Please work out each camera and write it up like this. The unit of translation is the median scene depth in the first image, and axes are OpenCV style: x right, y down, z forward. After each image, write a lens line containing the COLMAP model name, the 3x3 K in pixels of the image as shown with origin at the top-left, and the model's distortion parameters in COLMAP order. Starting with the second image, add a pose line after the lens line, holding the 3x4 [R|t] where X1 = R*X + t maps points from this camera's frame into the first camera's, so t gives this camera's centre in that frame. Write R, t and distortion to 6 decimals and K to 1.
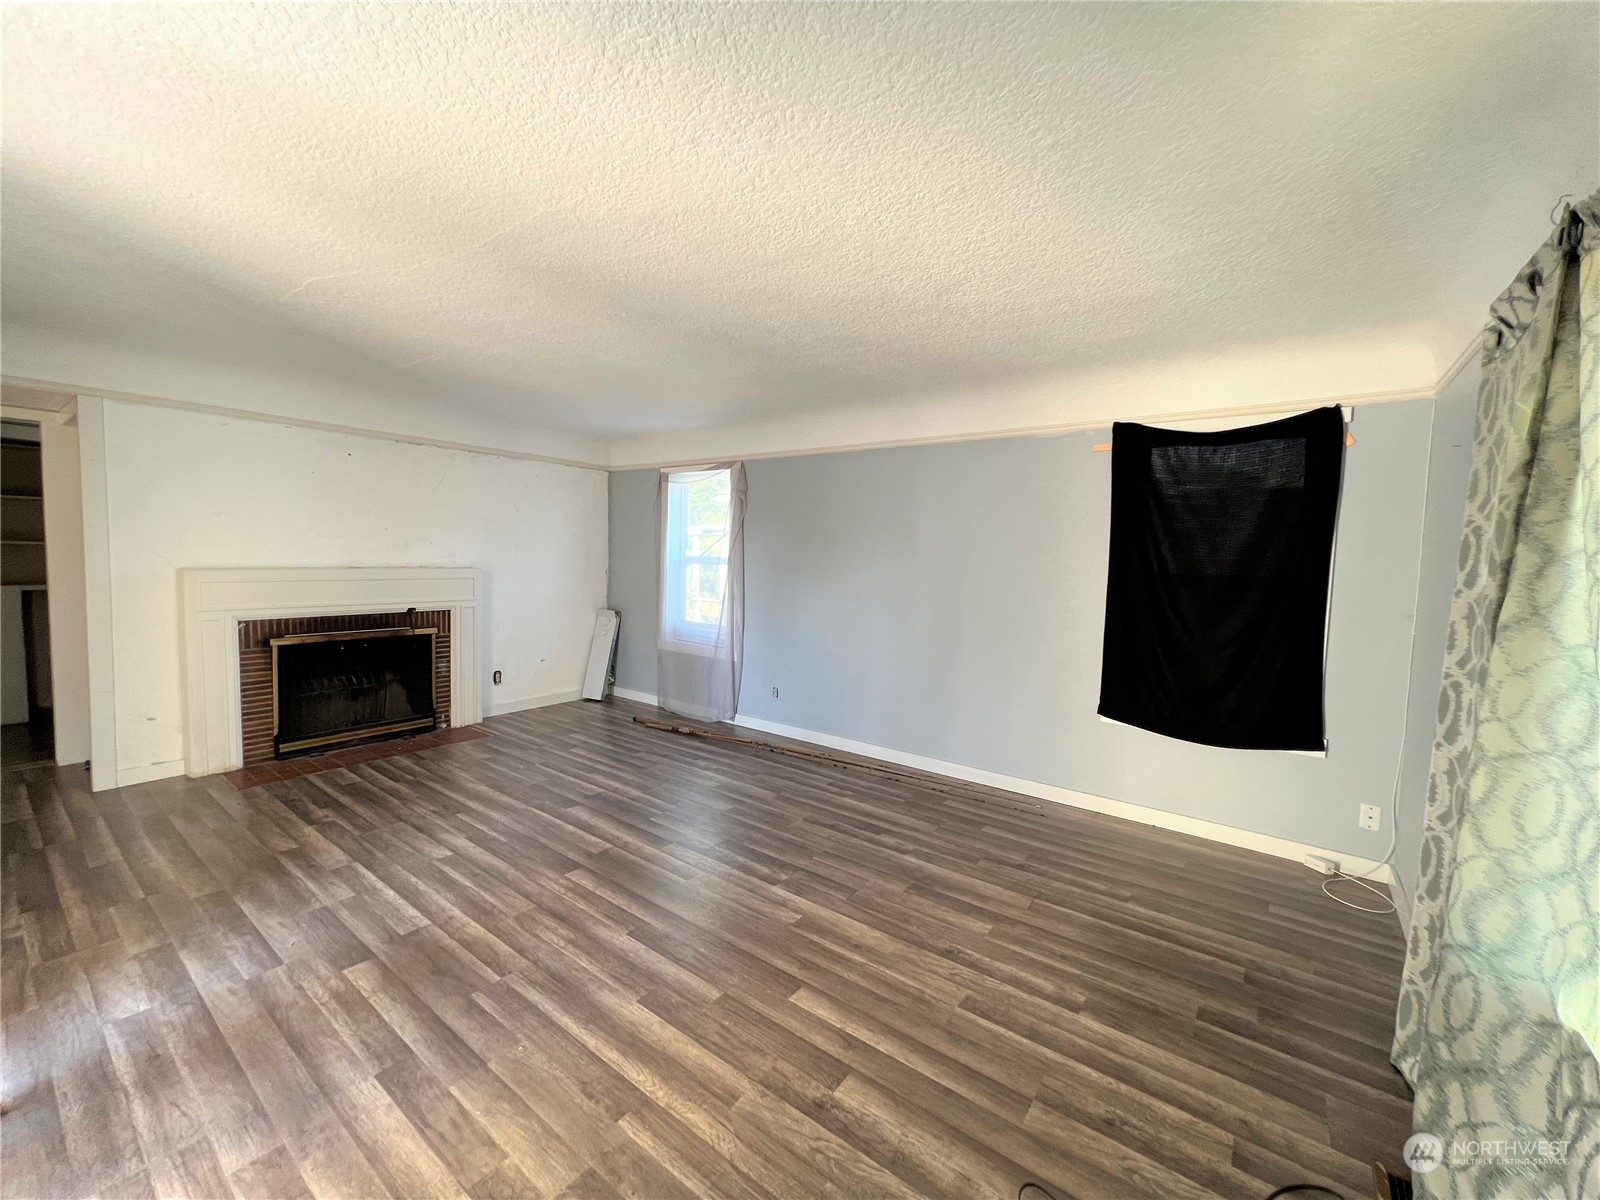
lens RADIAL K [[640.7, 0, 800.1], [0, 640.7, 598.4], [0, 0, 1]] dist [-0.002089, 0.000029]
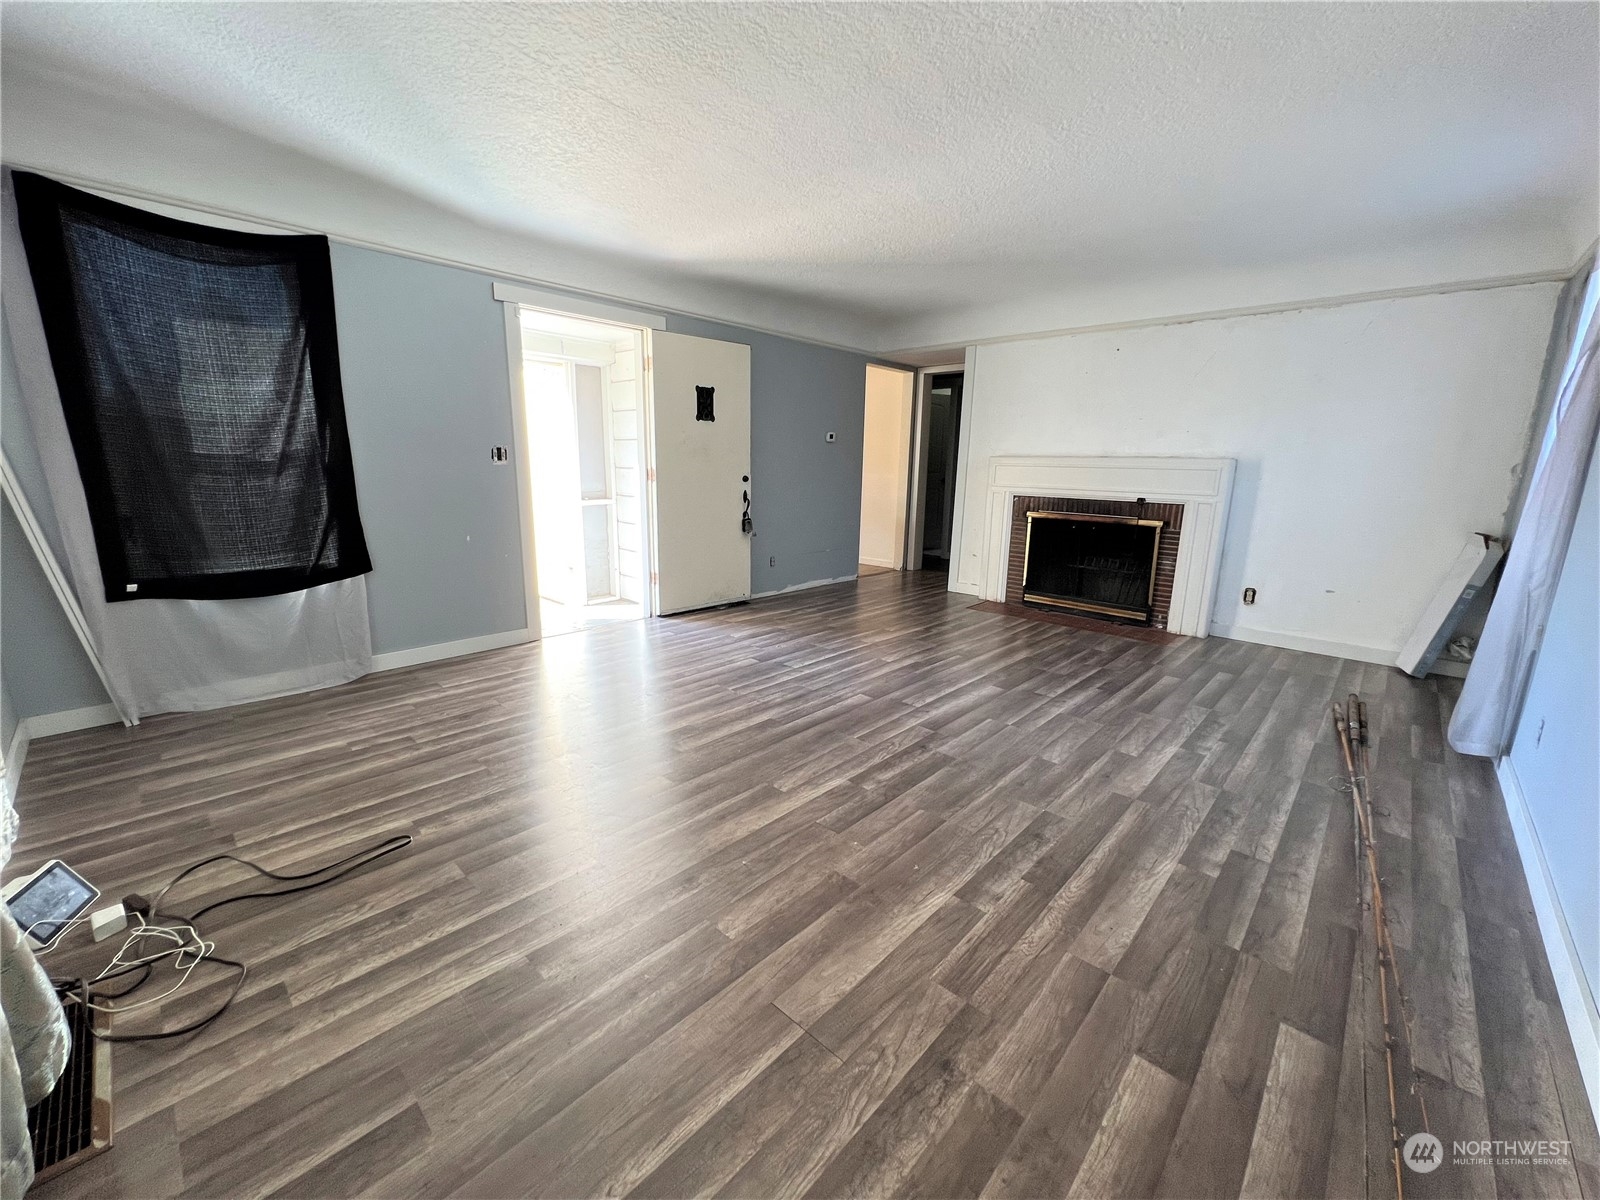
lens RADIAL K [[640.7, 0, 793.1], [0, 640.7, 598.8], [0, 0, 1]] dist [-0.002089, 0.000029]
pose [[-0.119388, 0.181370, -0.976141, 0.654049], [-0.091069, 0.977028, 0.192673, 0.036478], [0.988662, 0.111899, -0.100128, 0.826213]]
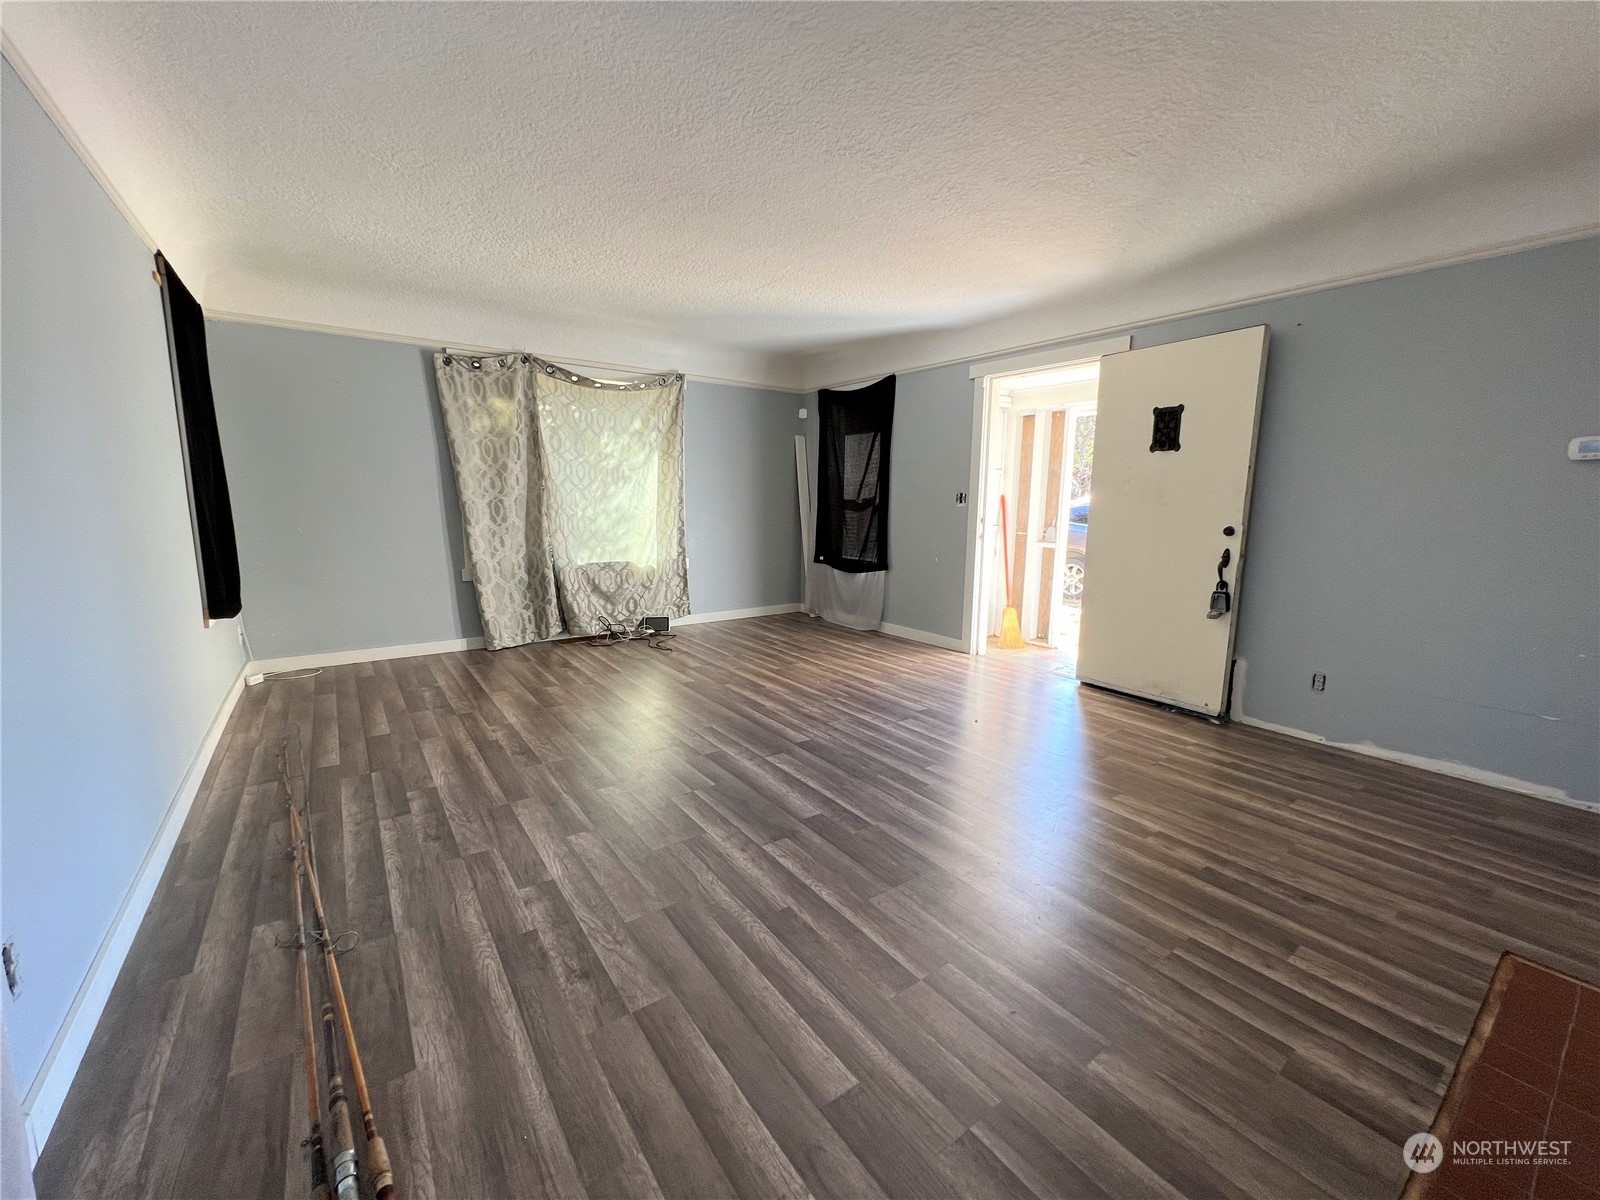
lens RADIAL K [[640.7, 0, 796.5], [0, 640.7, 593.8], [0, 0, 1]] dist [-0.002089, 0.000029]
pose [[-0.953033, -0.082811, 0.291326, -0.551119], [-0.016586, 0.974720, 0.222812, -0.055582], [-0.302412, 0.207515, -0.930314, 1.692641]]
